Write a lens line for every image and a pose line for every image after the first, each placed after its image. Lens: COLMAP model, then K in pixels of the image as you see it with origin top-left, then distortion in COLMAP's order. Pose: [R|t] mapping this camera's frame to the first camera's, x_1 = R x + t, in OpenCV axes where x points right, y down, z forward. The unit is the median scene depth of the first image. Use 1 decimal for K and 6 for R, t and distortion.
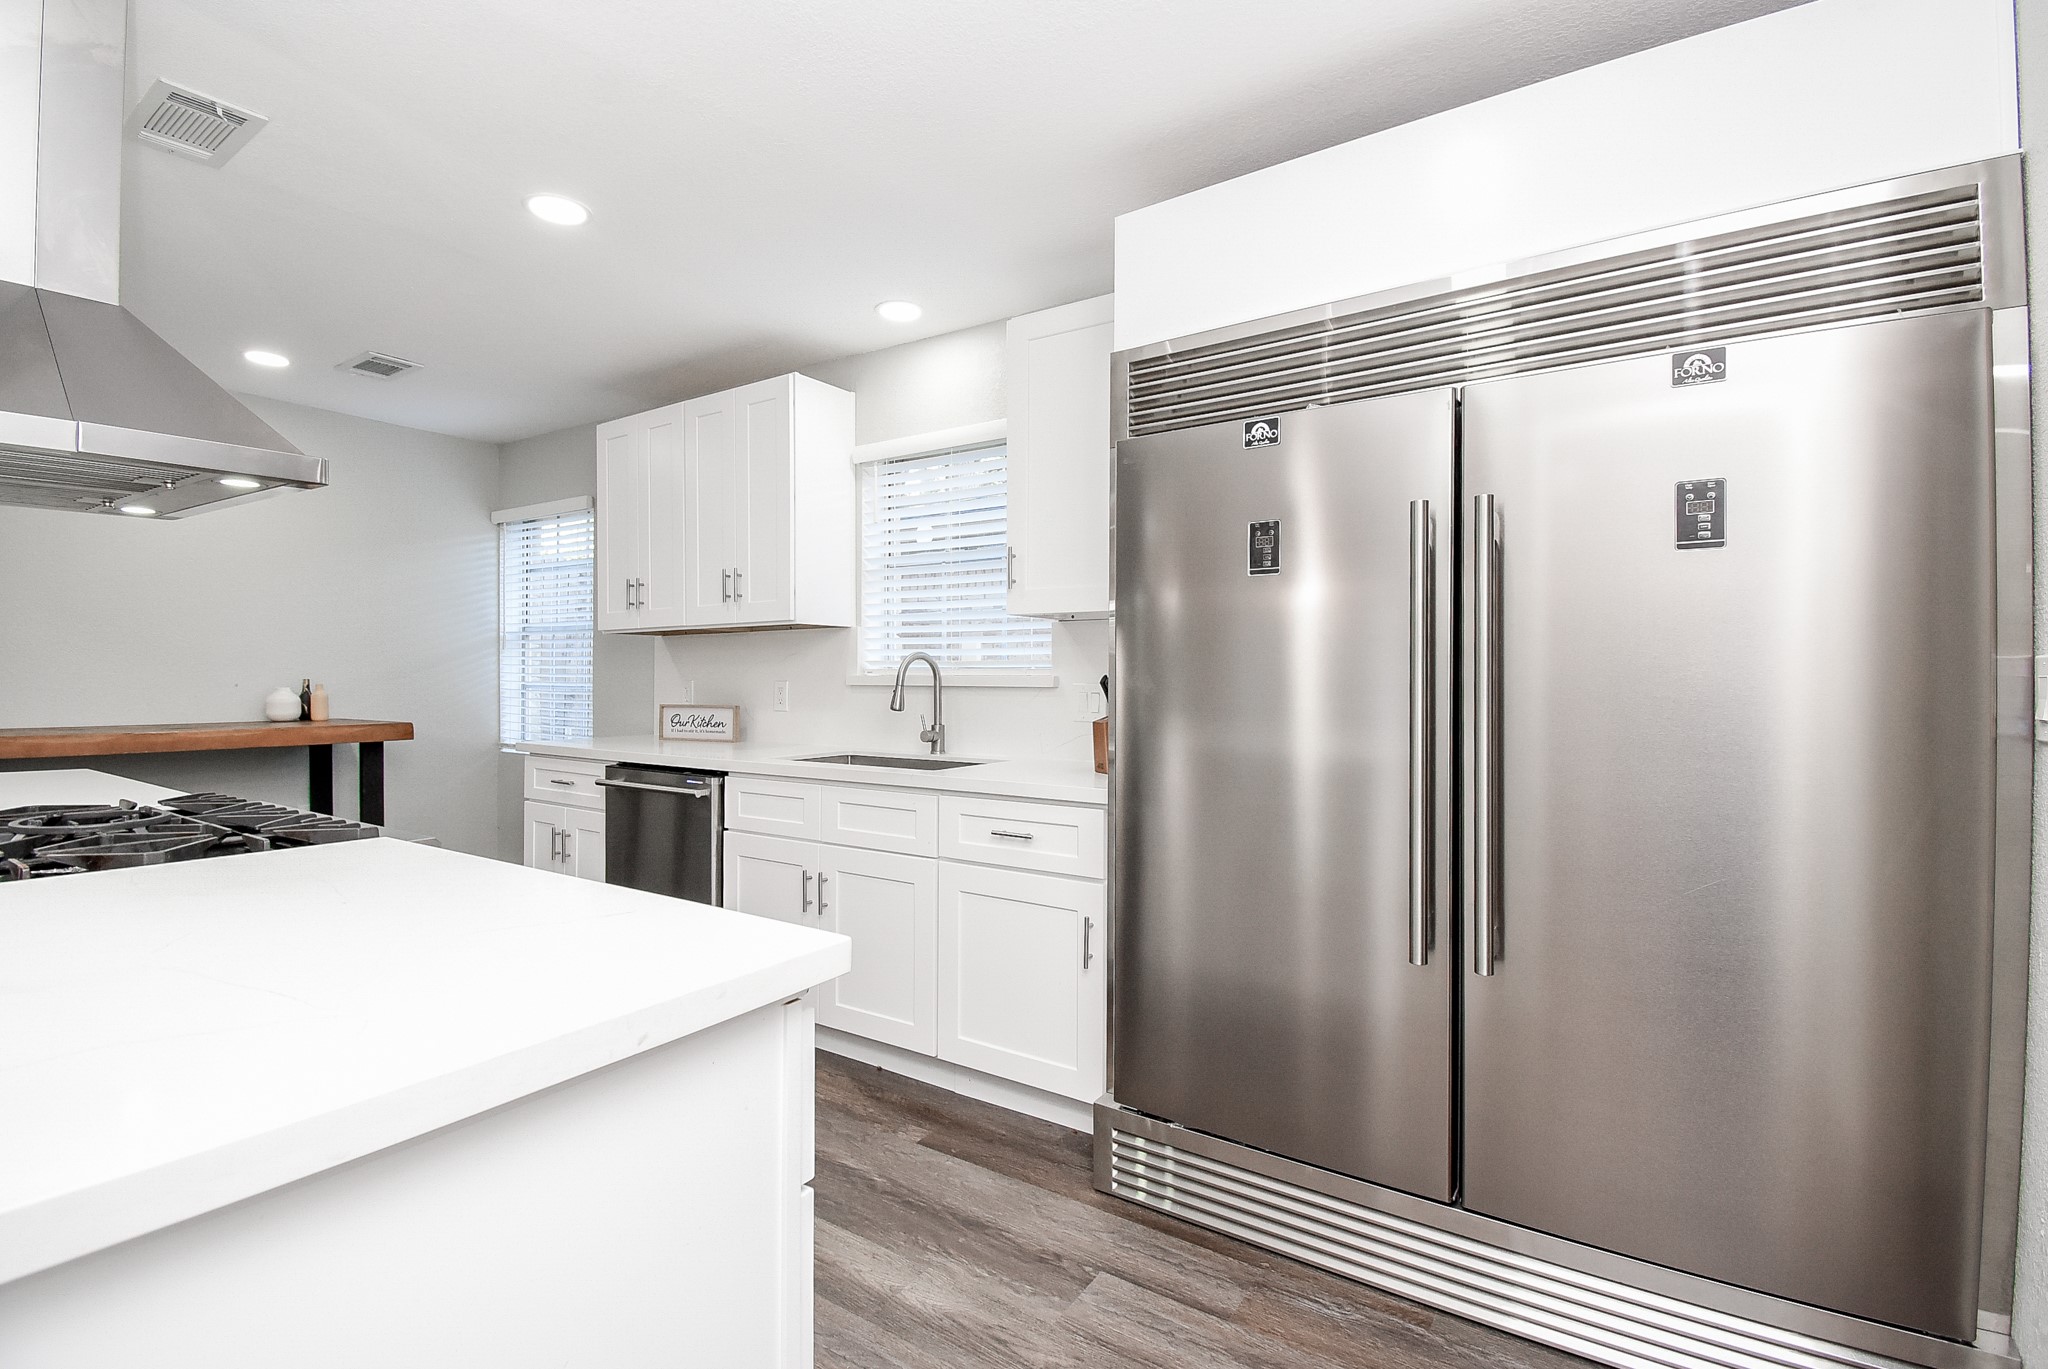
lens RADIAL K [[913.1, 0, 1028.5], [0, 913.1, 686.7], [0, 0, 1]] dist [-0.002655, -0.001896]
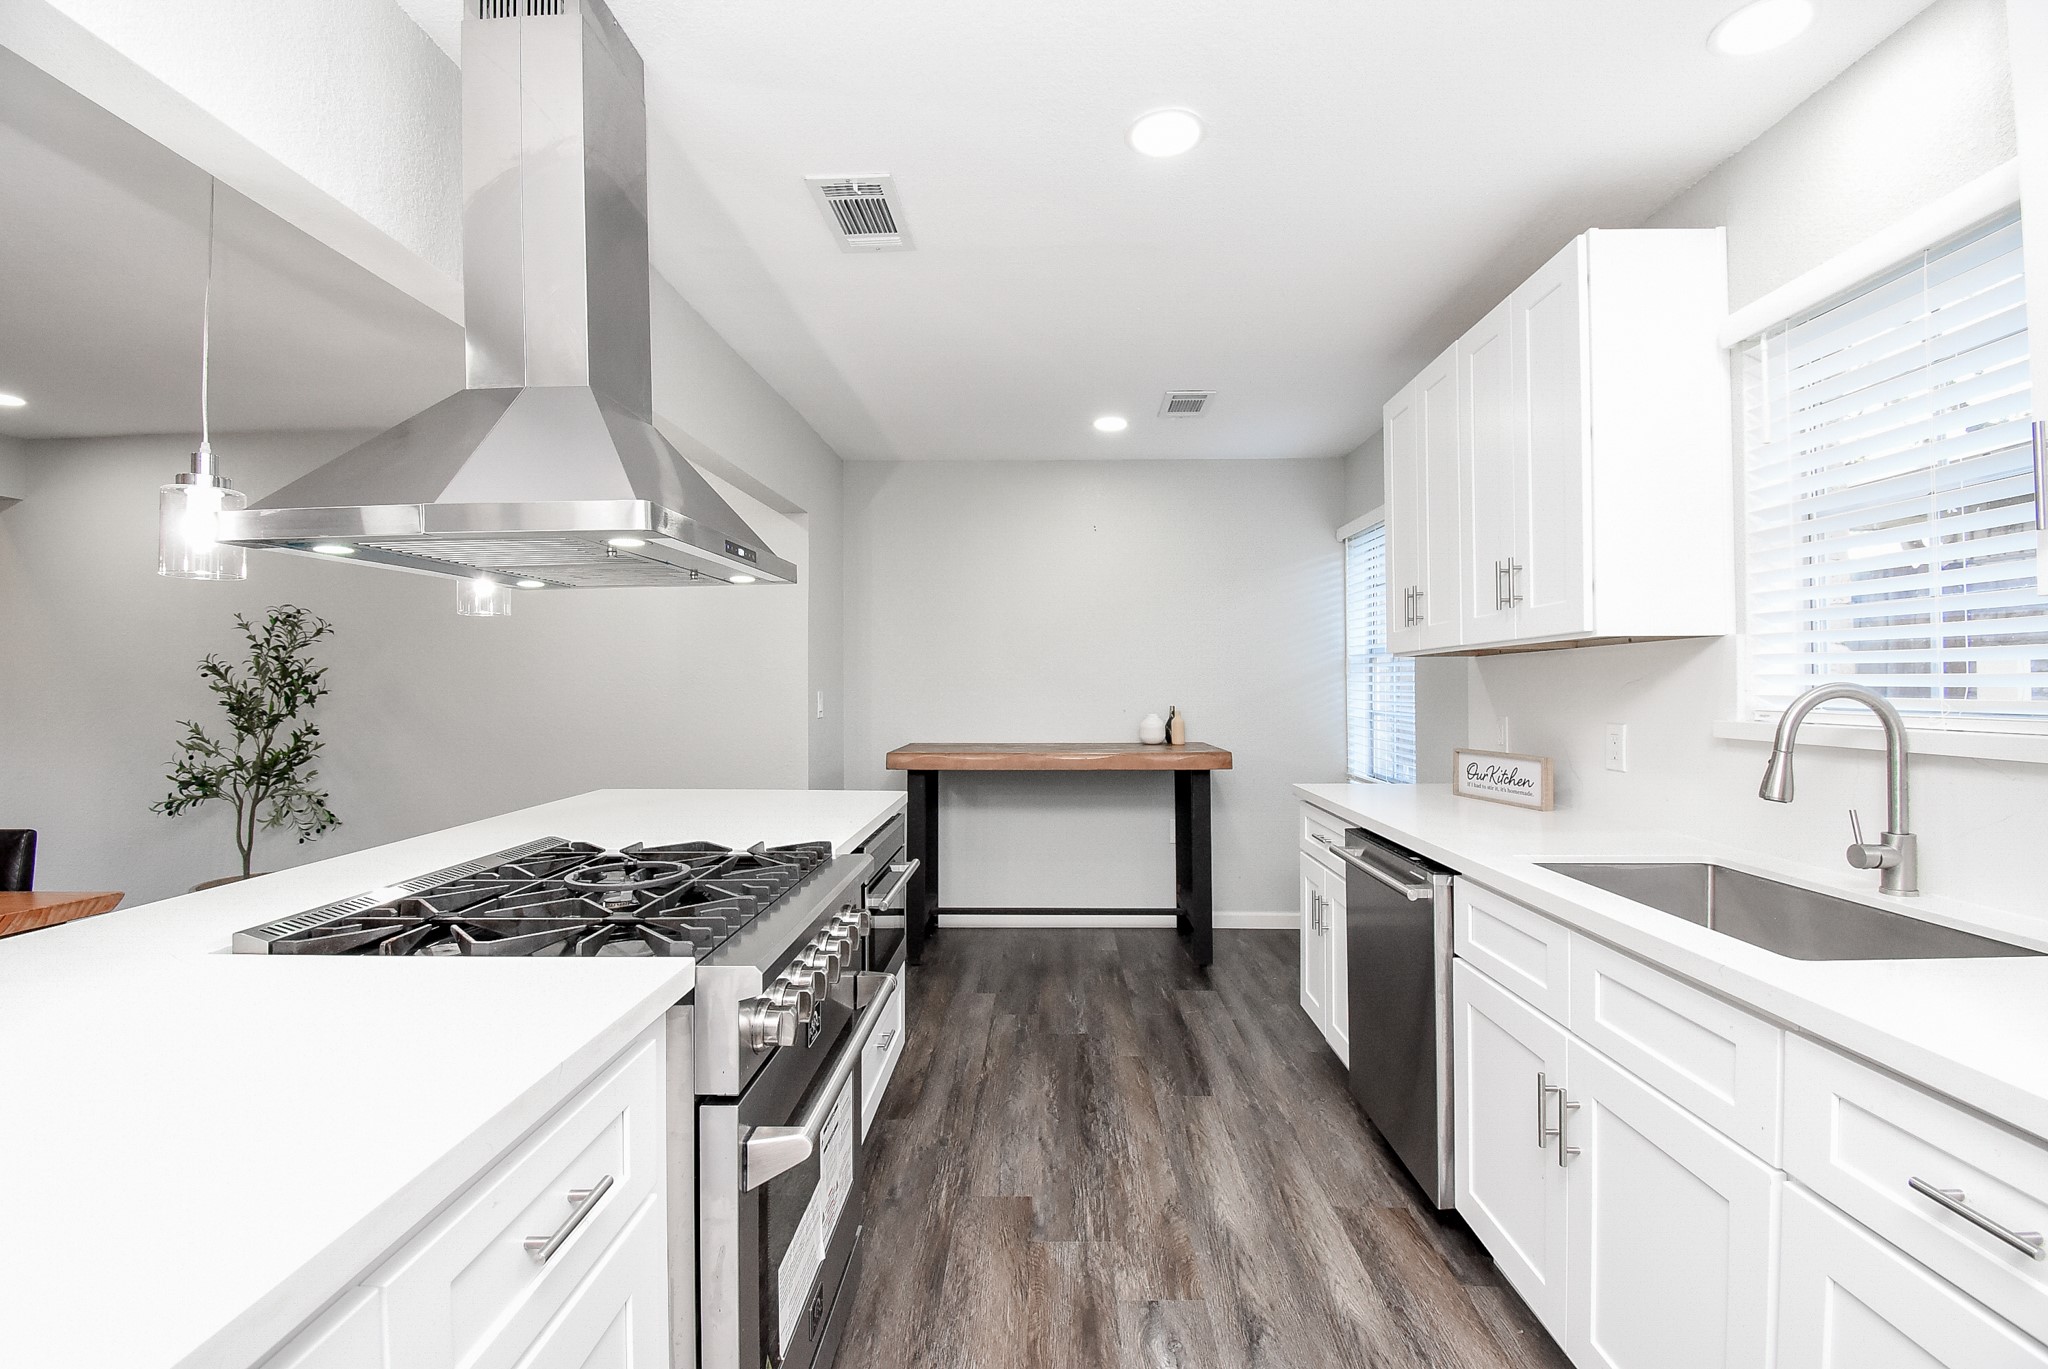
lens RADIAL K [[913.1, 0, 1016.0], [0, 913.1, 675.1], [0, 0, 1]] dist [-0.002655, -0.001896]
pose [[0.510376, -0.014943, -0.859822, 0.069700], [-0.005331, 0.999775, -0.020540, -0.026885], [0.859935, 0.015067, 0.510181, 0.335606]]
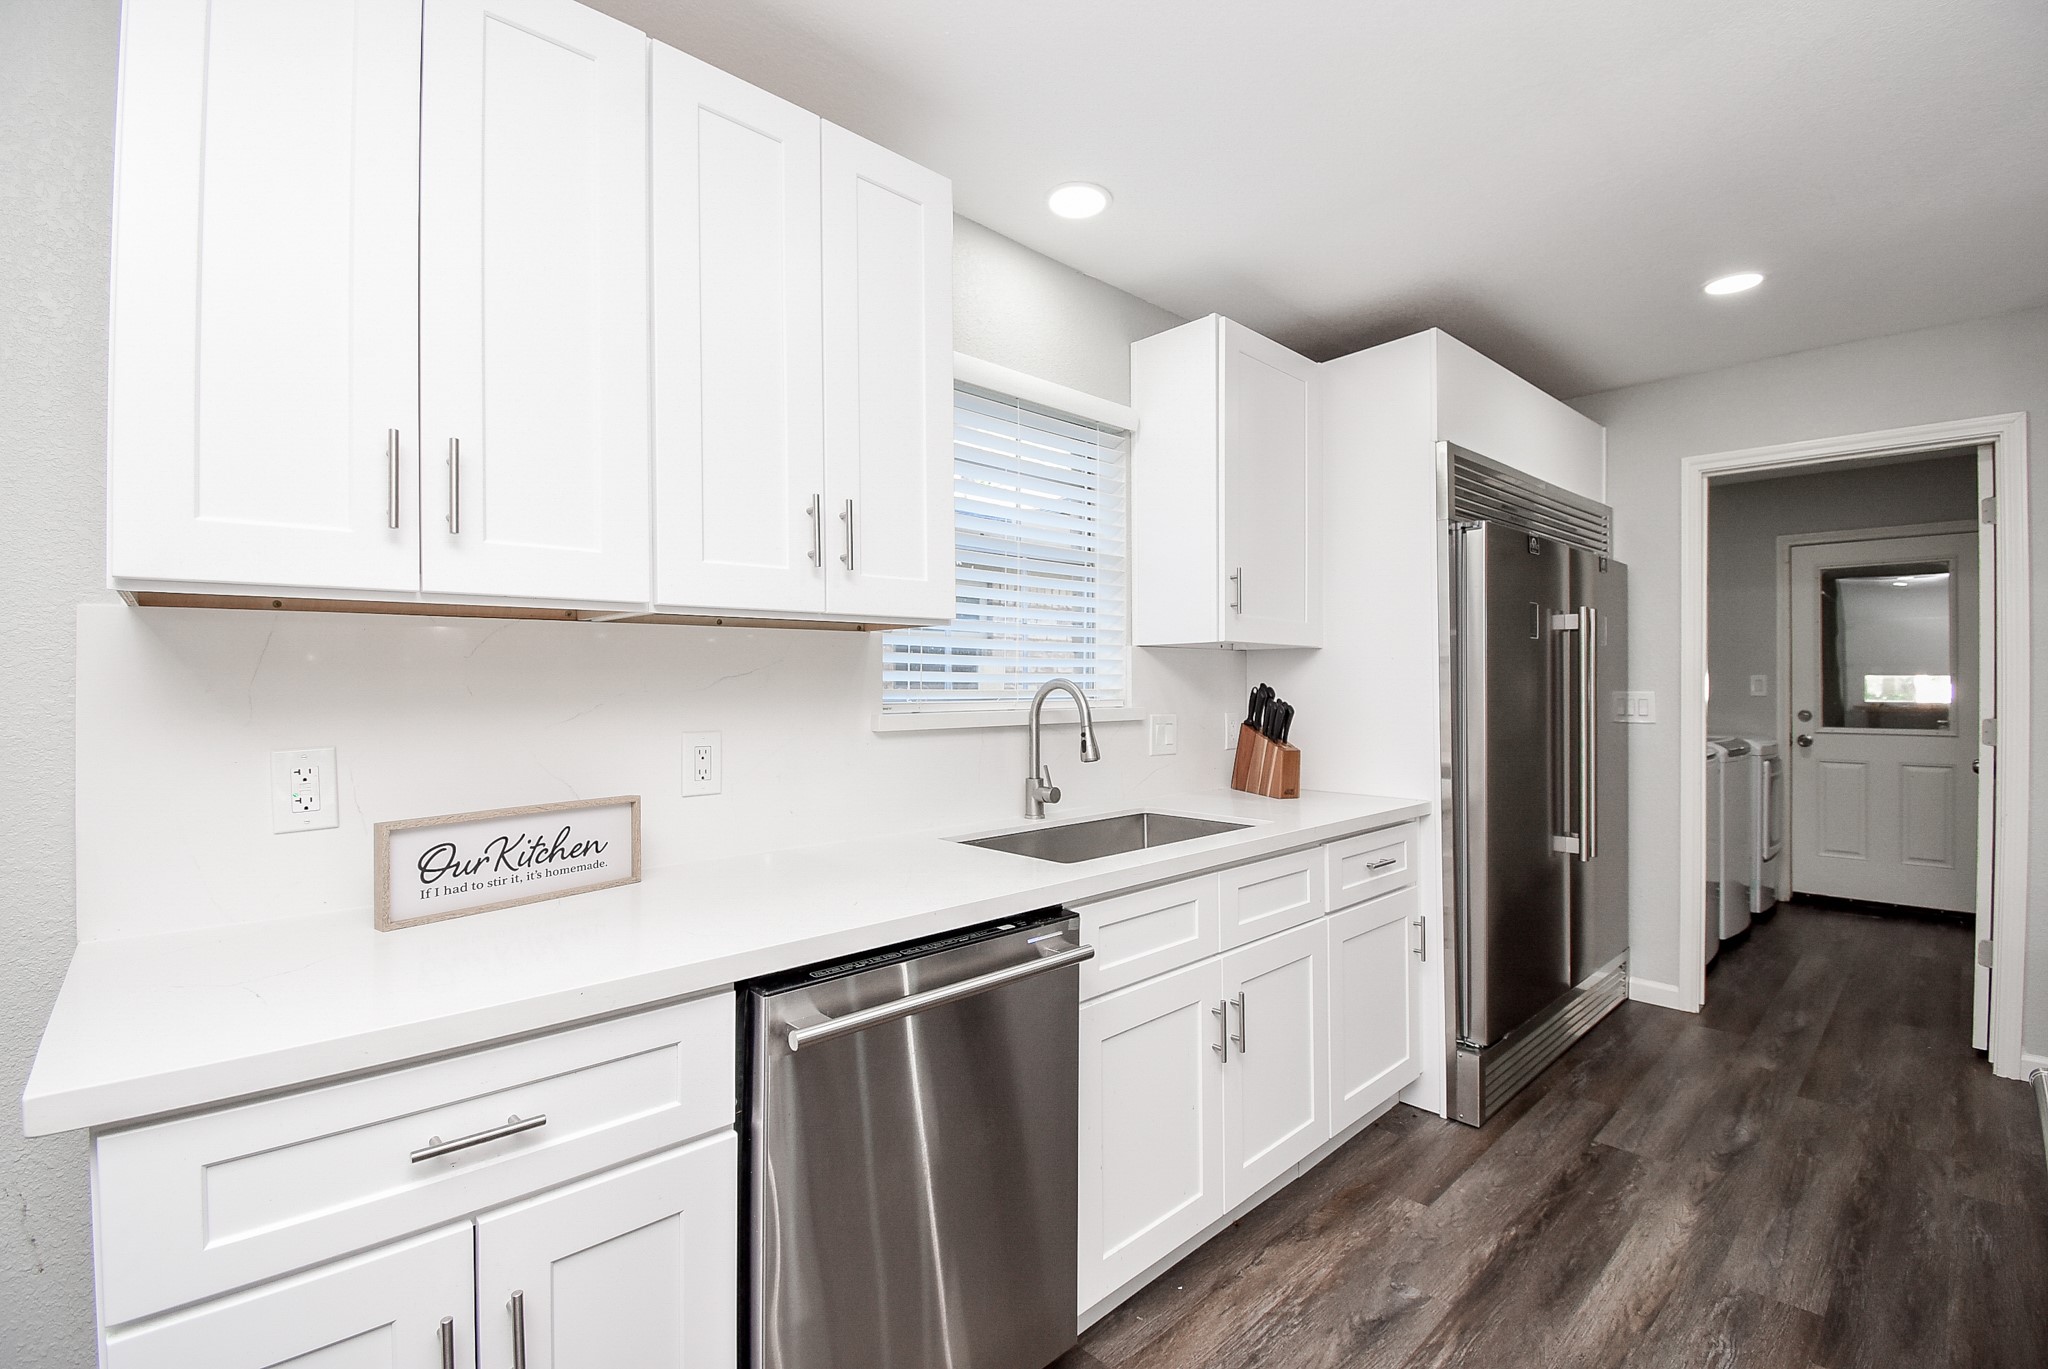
lens RADIAL K [[913.1, 0, 1064.3], [0, 913.1, 675.2], [0, 0, 1]] dist [-0.002655, -0.001896]
pose [[0.217515, 0.003721, 0.976050, -0.748140], [0.015881, 0.999847, -0.007351, -0.031792], [-0.975928, 0.017100, 0.217423, 0.765197]]
